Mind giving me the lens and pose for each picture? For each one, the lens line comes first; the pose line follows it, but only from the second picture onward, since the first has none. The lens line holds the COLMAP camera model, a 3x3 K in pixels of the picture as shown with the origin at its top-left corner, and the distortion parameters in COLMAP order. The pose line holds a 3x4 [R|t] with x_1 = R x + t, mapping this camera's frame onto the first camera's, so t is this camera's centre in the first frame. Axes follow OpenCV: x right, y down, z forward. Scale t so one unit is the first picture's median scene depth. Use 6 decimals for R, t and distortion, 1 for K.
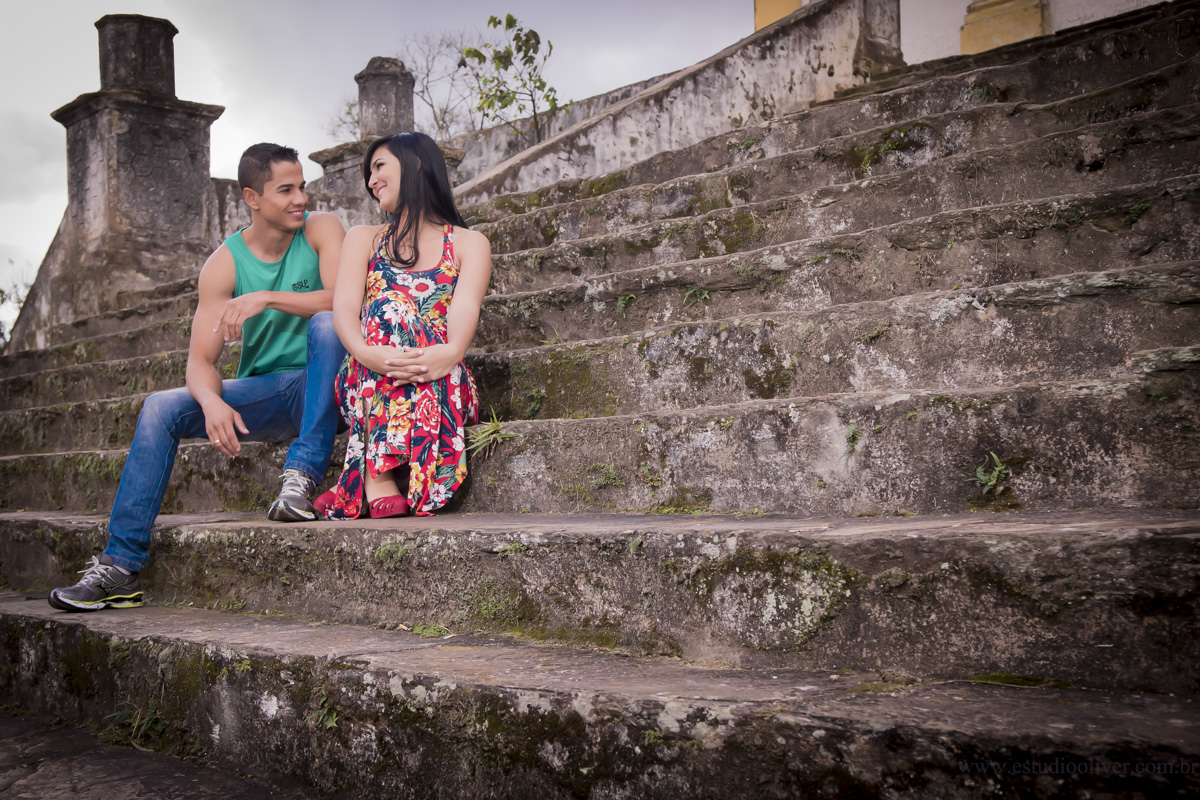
lens RADIAL K [[1418.6, 0, 600.0], [0, 1418.6, 400.0], [0, 0, 1]] dist [0.058119, -0.001383]
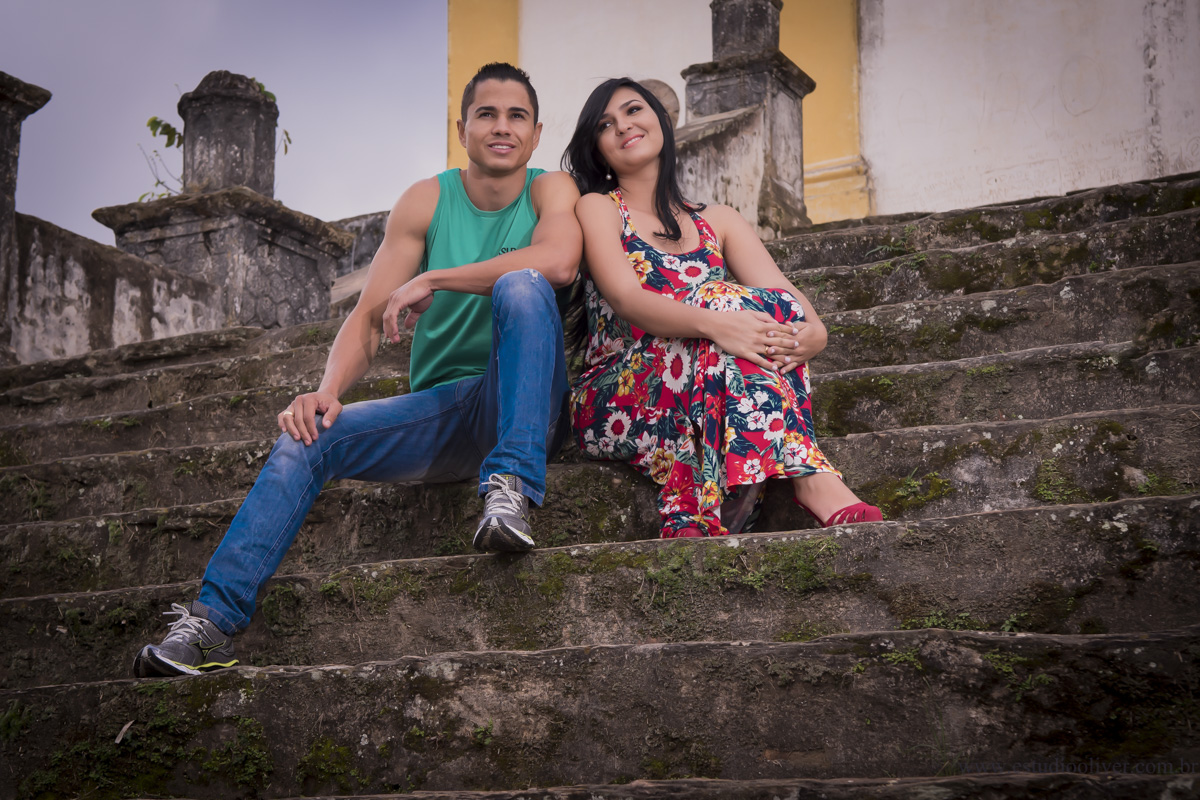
lens RADIAL K [[1970.0, 0, 600.0], [0, 1970.0, 400.0], [0, 0, 1]] dist [0.148151, 0.020533]
pose [[0.944740, 0.092016, 0.314641, -0.659827], [-0.035497, 0.982869, -0.180854, 0.123507], [-0.325893, 0.159691, 0.931822, 0.428179]]
